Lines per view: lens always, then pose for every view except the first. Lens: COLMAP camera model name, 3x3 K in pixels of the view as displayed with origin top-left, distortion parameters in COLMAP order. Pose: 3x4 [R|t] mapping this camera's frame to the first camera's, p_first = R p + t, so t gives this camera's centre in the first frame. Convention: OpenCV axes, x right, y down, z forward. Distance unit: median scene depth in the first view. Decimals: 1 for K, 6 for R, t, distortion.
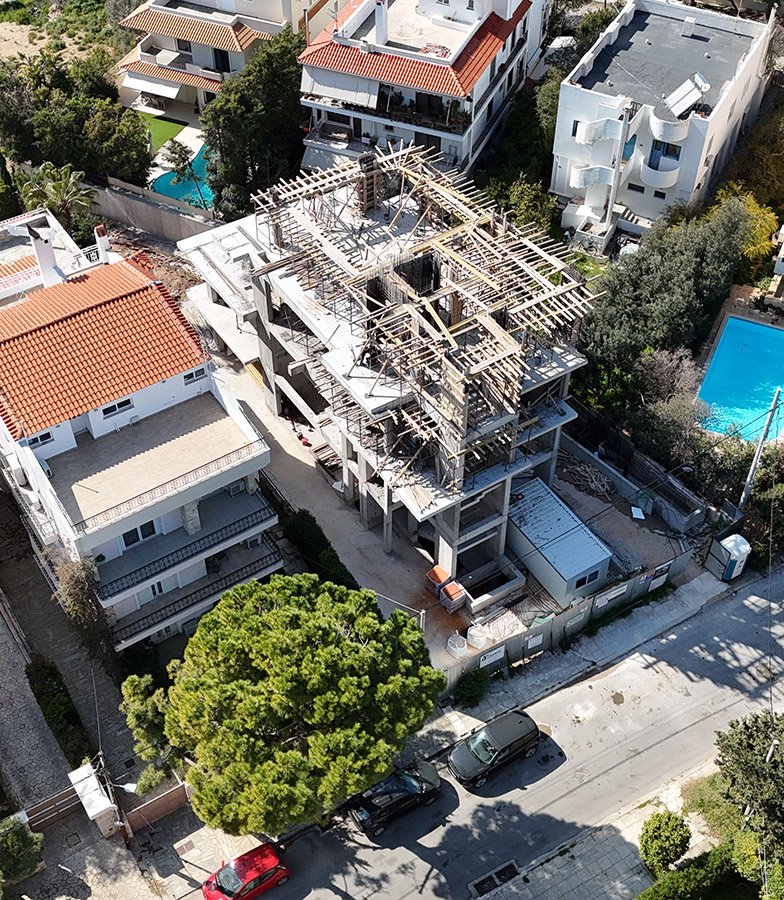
lens RADIAL K [[1147.2, 0, 392.0], [0, 1147.2, 450.0], [0, 0, 1]] dist [0.092691, -0.066174]
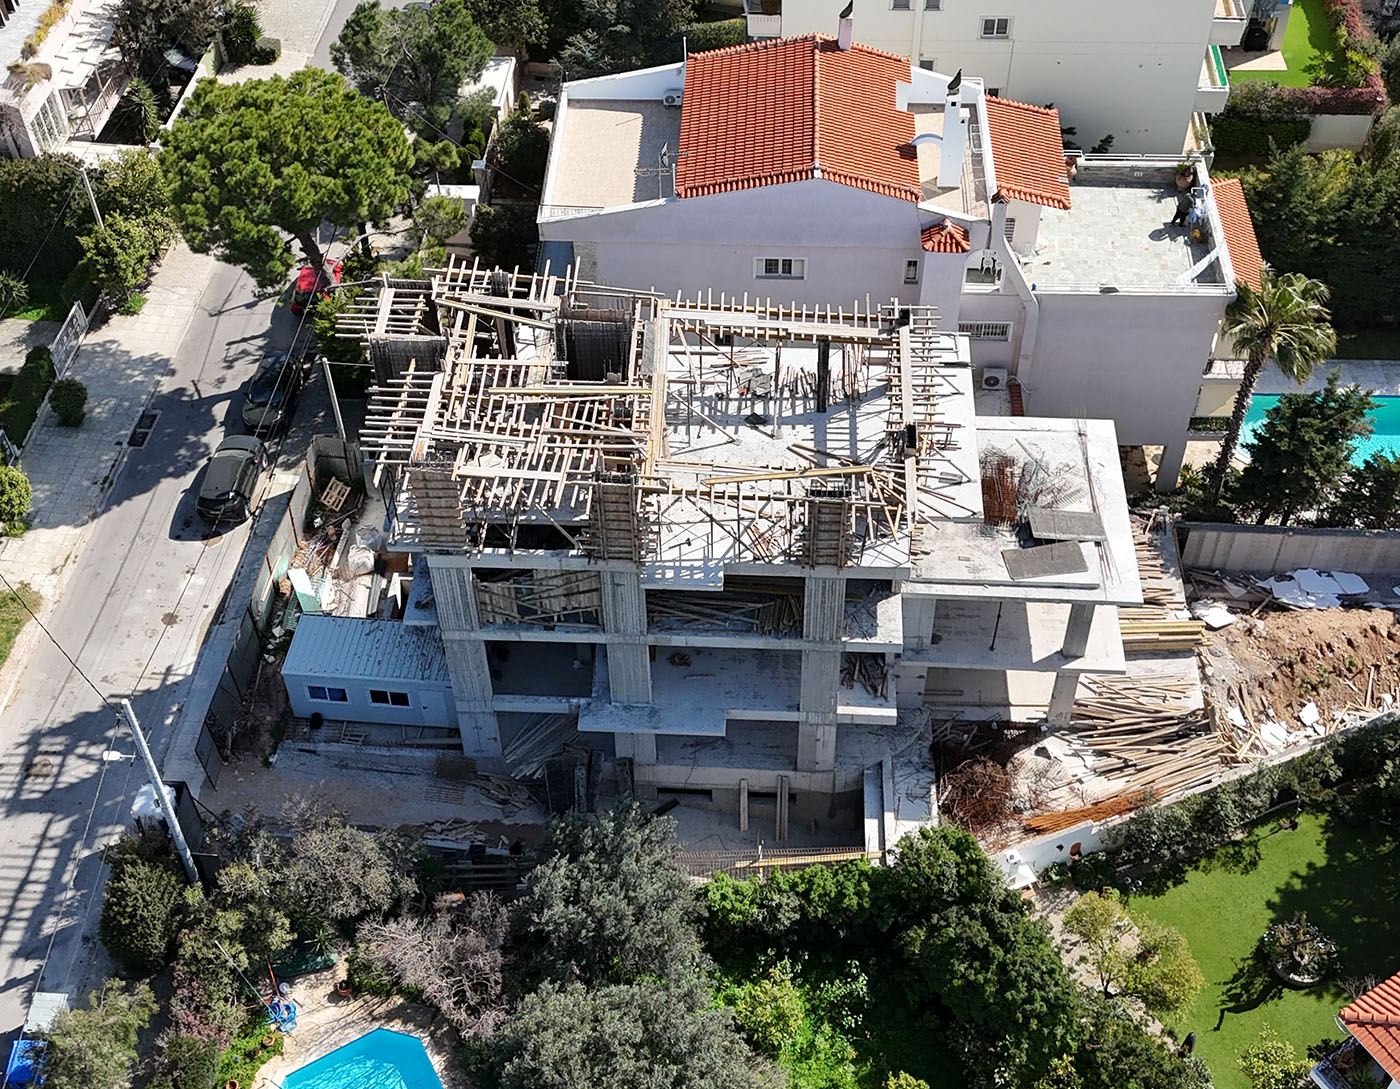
lens RADIAL K [[1736.9, 0, 694.0], [0, 1736.9, 481.7], [0, 0, 1]] dist [0.075586, -0.023595]
pose [[-0.593766, 0.585833, -0.551581, 0.550736], [-0.578982, 0.164970, 0.798477, -0.907004], [0.558768, 0.793464, 0.241233, 0.777980]]
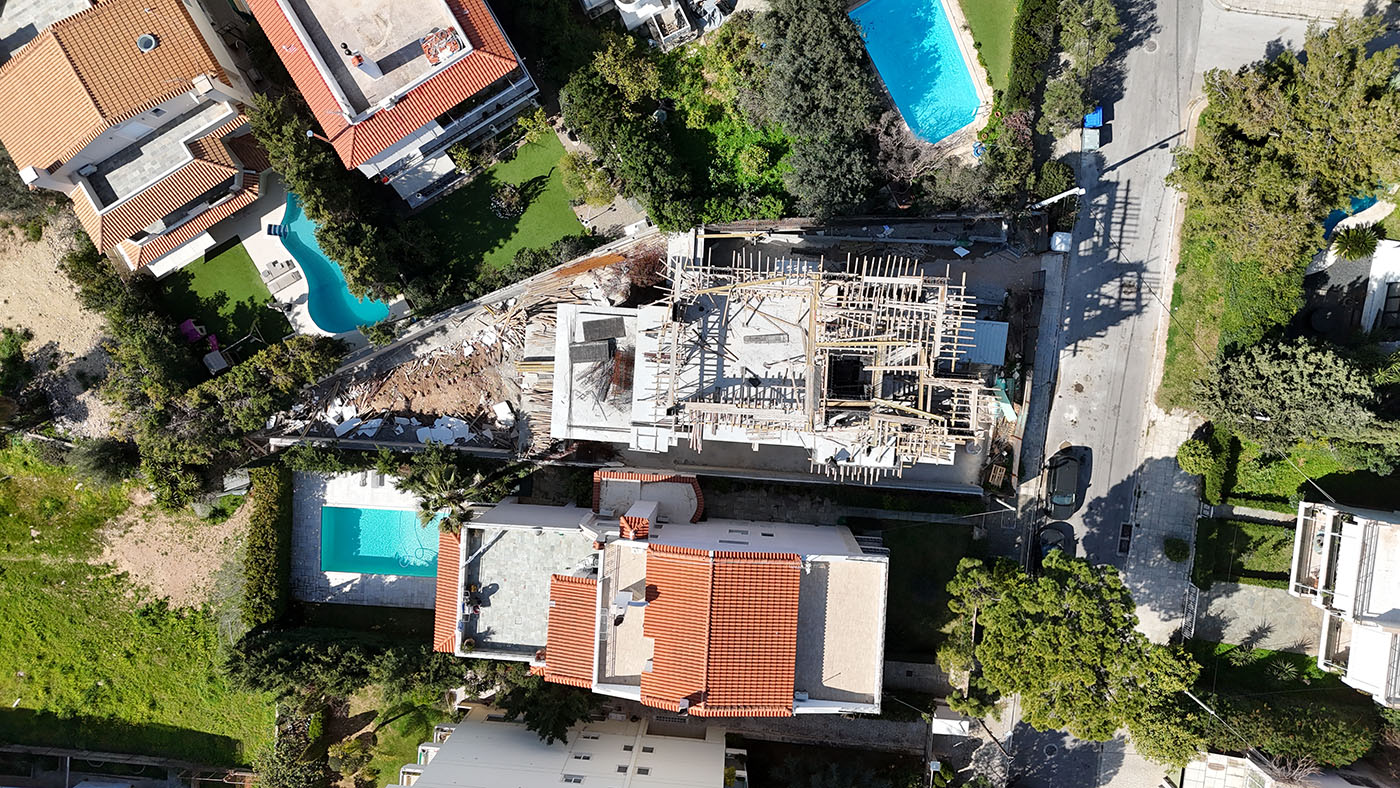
lens RADIAL K [[1028.8, 0, 700.0], [0, 1028.8, 394.0], [0, 0, 1]] dist [0.062534, -0.004264]
pose [[0.599446, -0.797343, -0.070065, -0.001982], [0.622628, 0.409499, 0.666817, -0.869330], [-0.502990, -0.443345, 0.741921, 0.261403]]
